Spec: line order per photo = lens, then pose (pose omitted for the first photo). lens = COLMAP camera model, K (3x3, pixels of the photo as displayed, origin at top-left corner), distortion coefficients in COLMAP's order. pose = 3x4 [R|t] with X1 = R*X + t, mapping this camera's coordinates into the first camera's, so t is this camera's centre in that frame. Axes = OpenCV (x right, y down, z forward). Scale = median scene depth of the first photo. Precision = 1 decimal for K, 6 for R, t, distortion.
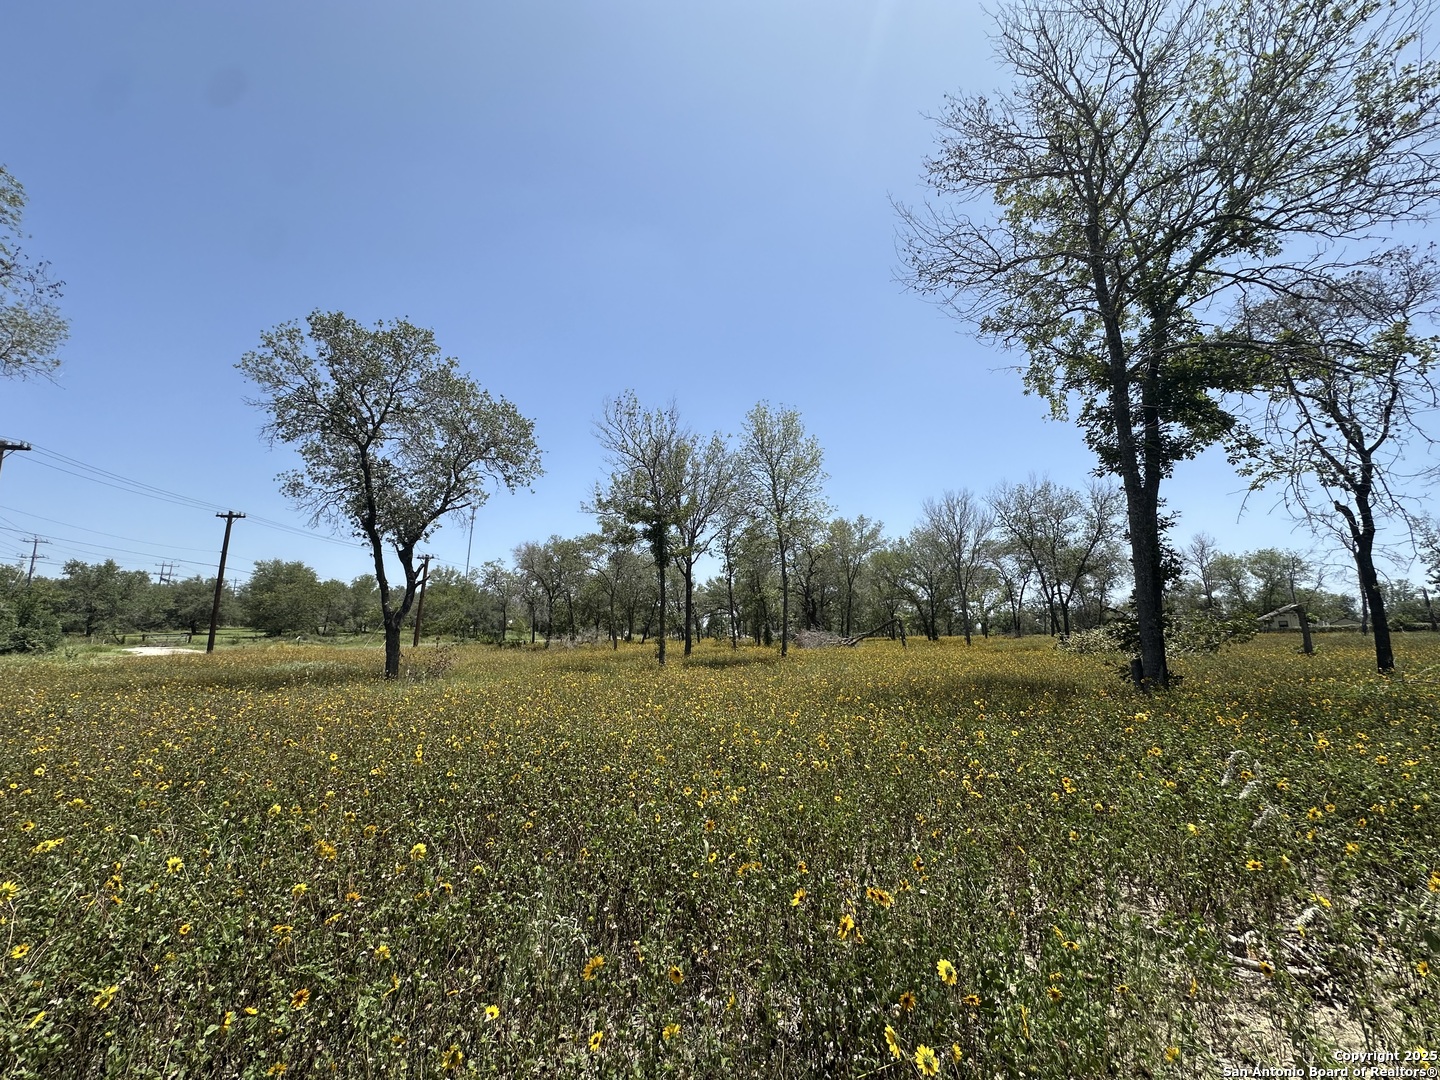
lens RADIAL K [[574.8, 0, 720.0], [0, 574.8, 540.0], [0, 0, 1]] dist [-0.008706, 0.002131]
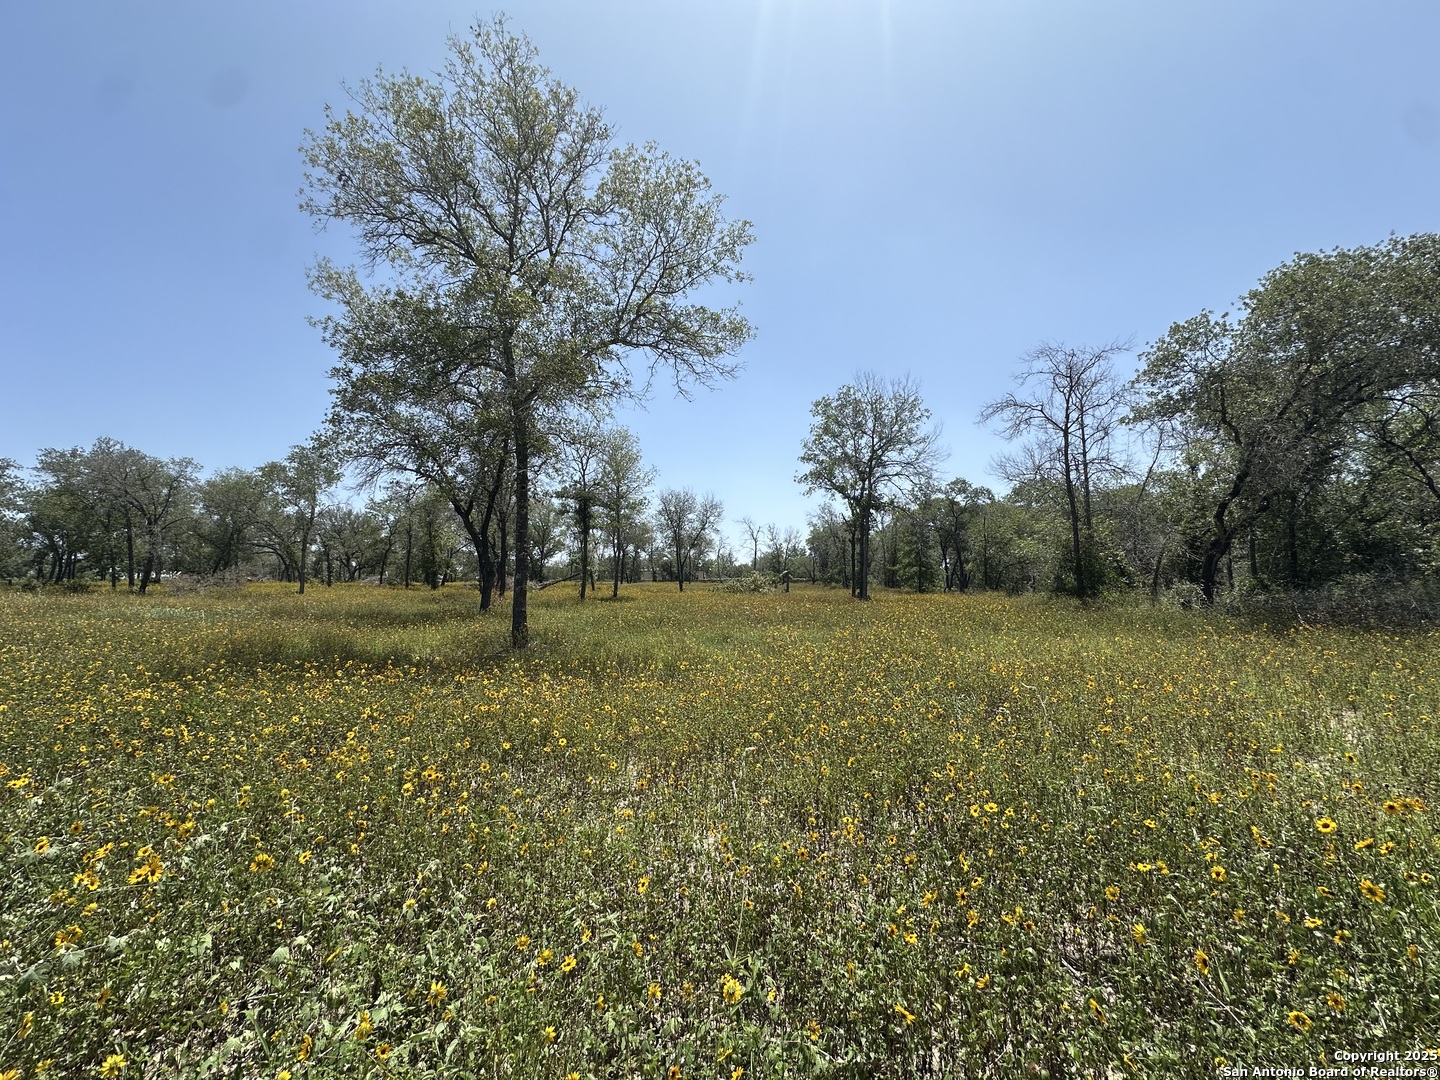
lens RADIAL K [[575.4, 0, 720.0], [0, 575.4, 540.0], [0, 0, 1]] dist [-0.002250, 0.000246]
pose [[0.596064, 0.068797, 0.799984, -1.518301], [-0.143107, 0.989473, 0.021535, -0.027759], [-0.790081, -0.127319, 0.599634, -0.195561]]
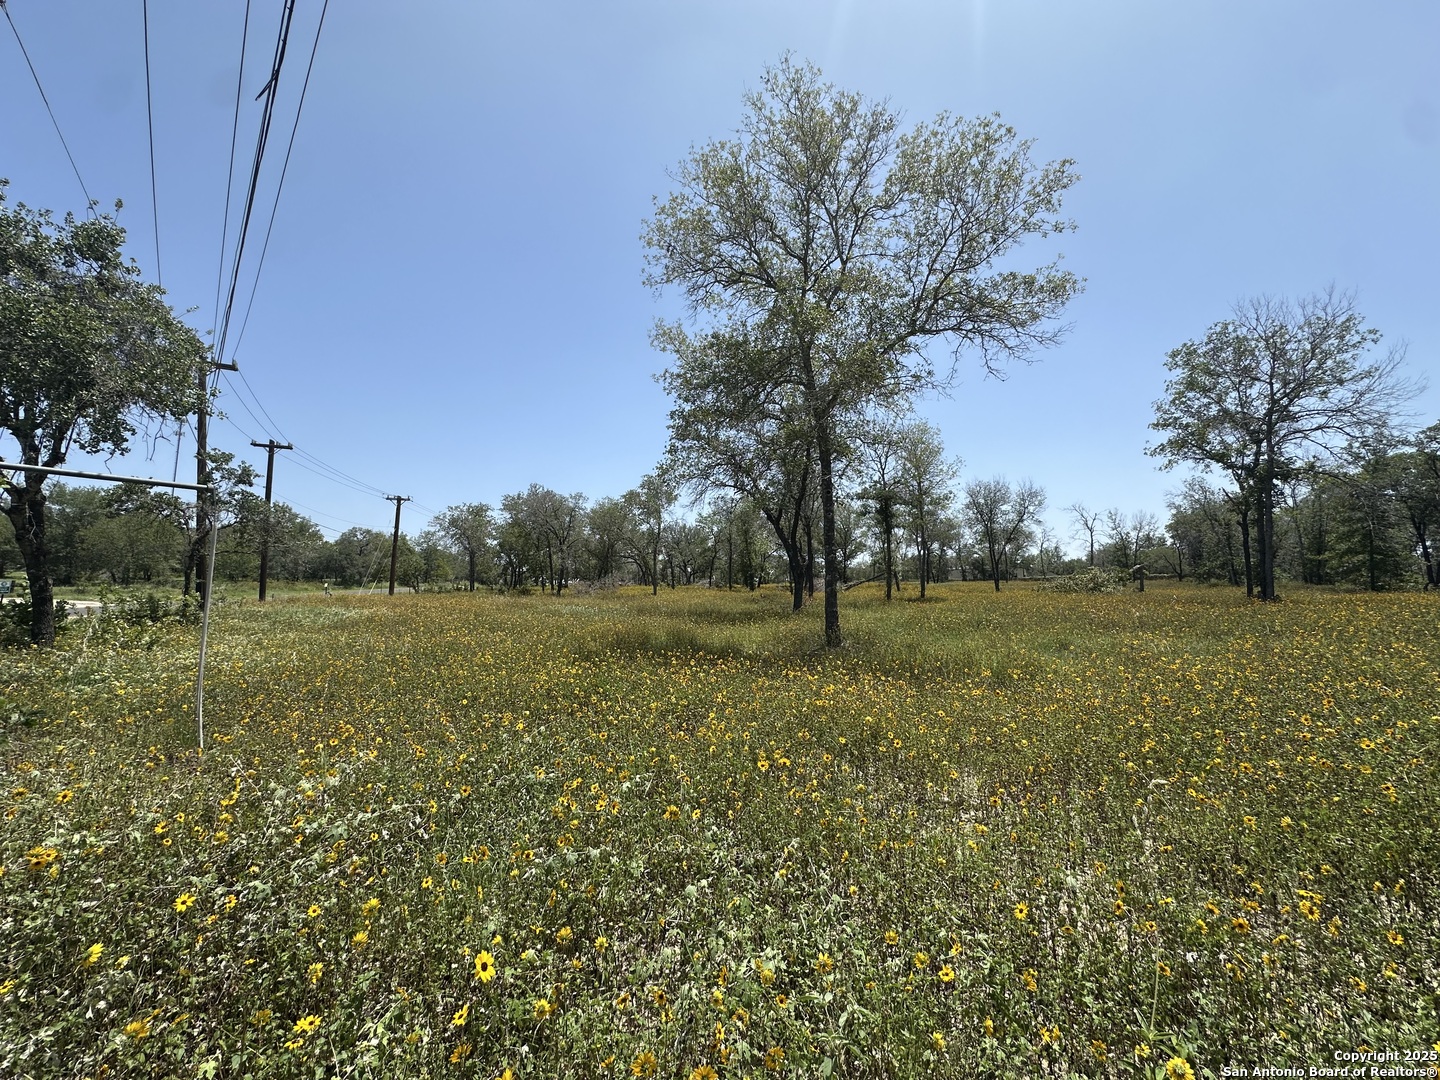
lens RADIAL K [[575.4, 0, 720.0], [0, 575.4, 540.0], [0, 0, 1]] dist [-0.002250, 0.000246]
pose [[0.913294, 0.029524, 0.406229, -1.525611], [-0.065529, 0.995028, 0.075005, -0.027164], [-0.401995, -0.095121, 0.910688, -0.191006]]
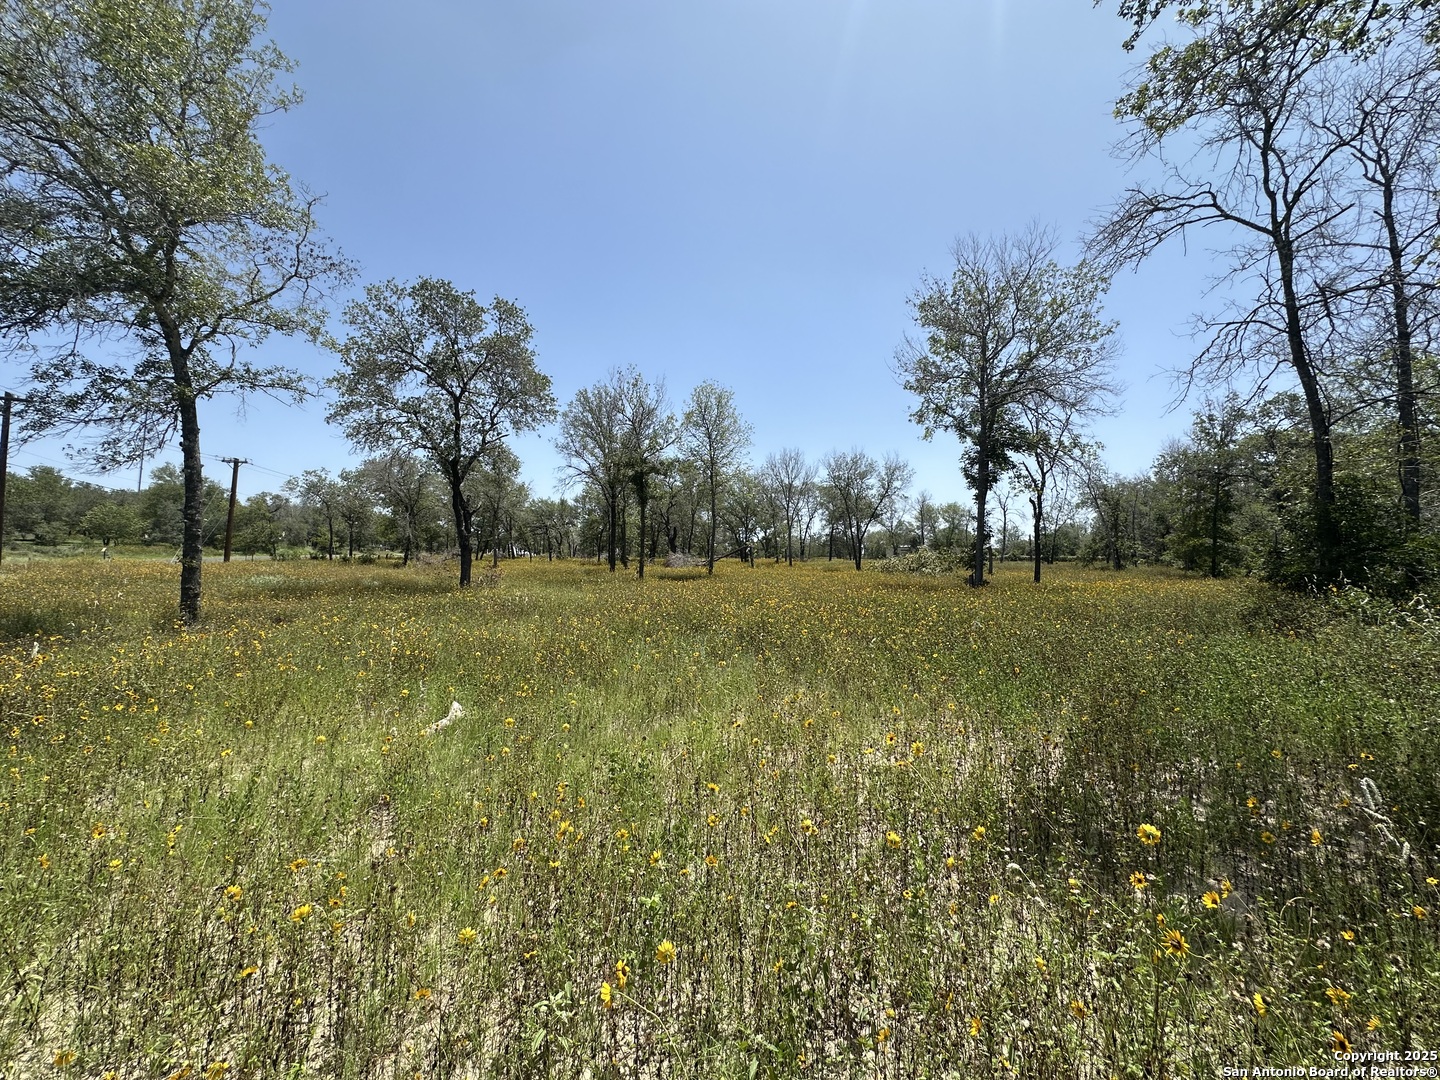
lens RADIAL K [[574.8, 0, 720.0], [0, 574.8, 540.0], [0, 0, 1]] dist [-0.008706, 0.002131]
pose [[0.916671, 0.028842, 0.398600, -0.674727], [-0.083563, 0.989178, 0.120598, -0.069691], [-0.390809, -0.143857, 0.909161, -0.397033]]
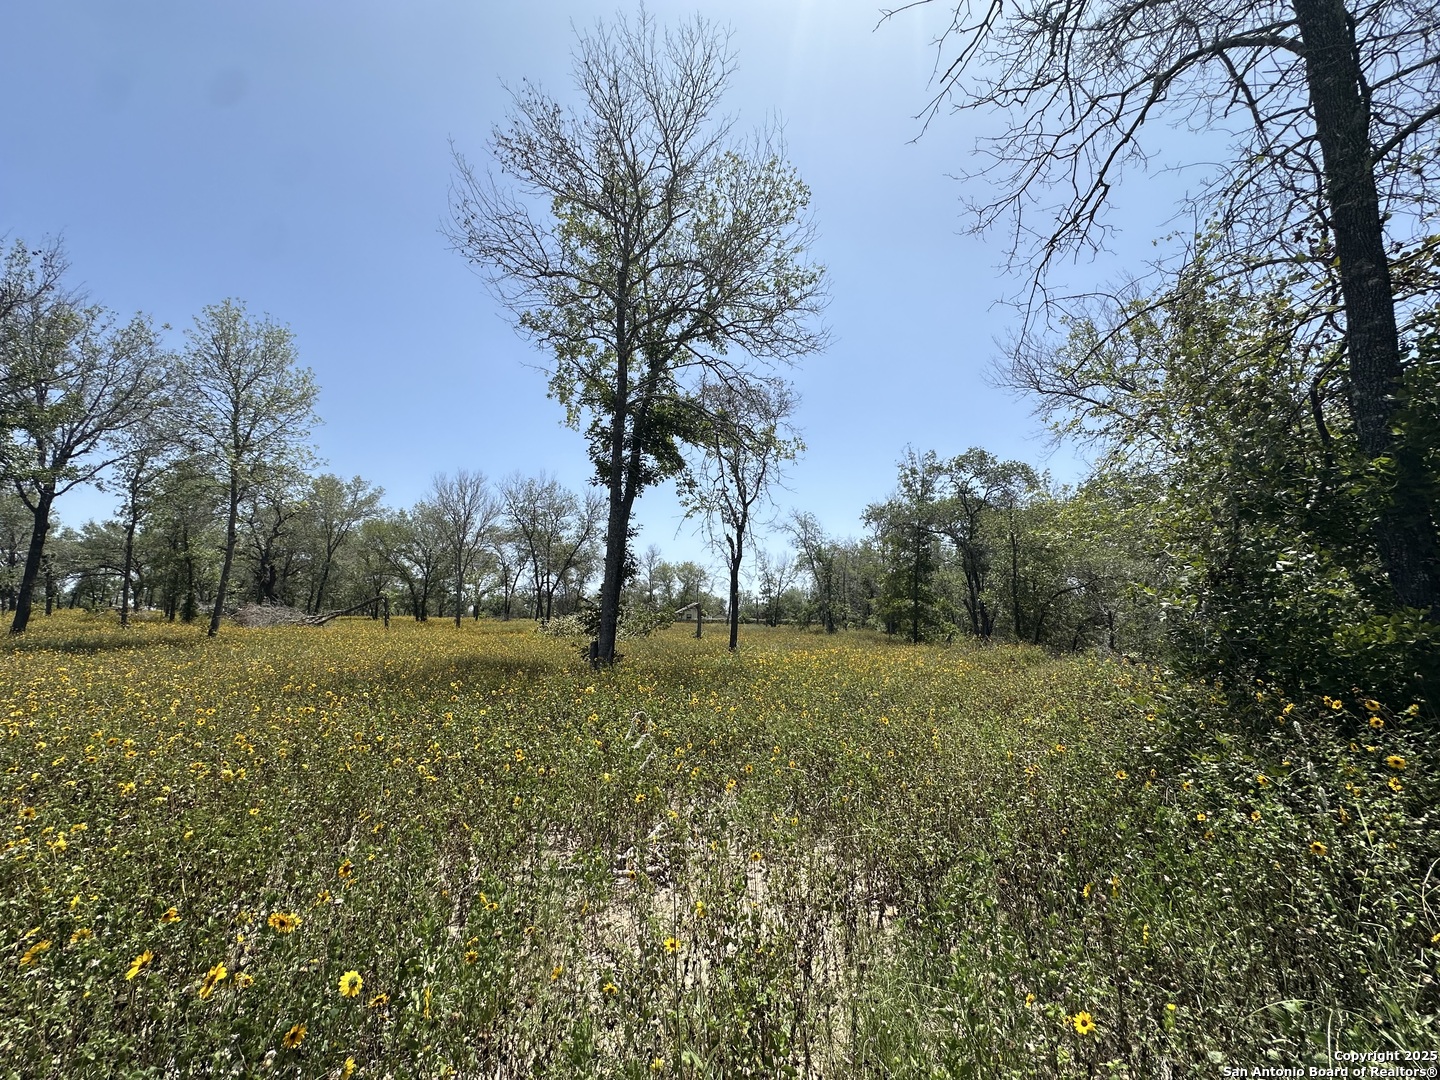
lens RADIAL K [[574.8, 0, 720.0], [0, 574.8, 540.0], [0, 0, 1]] dist [-0.008706, 0.002131]
pose [[0.677406, 0.127680, 0.724444, 0.003965], [-0.149803, 0.988128, -0.034077, 0.000211], [-0.720195, -0.085440, 0.688491, 0.000974]]
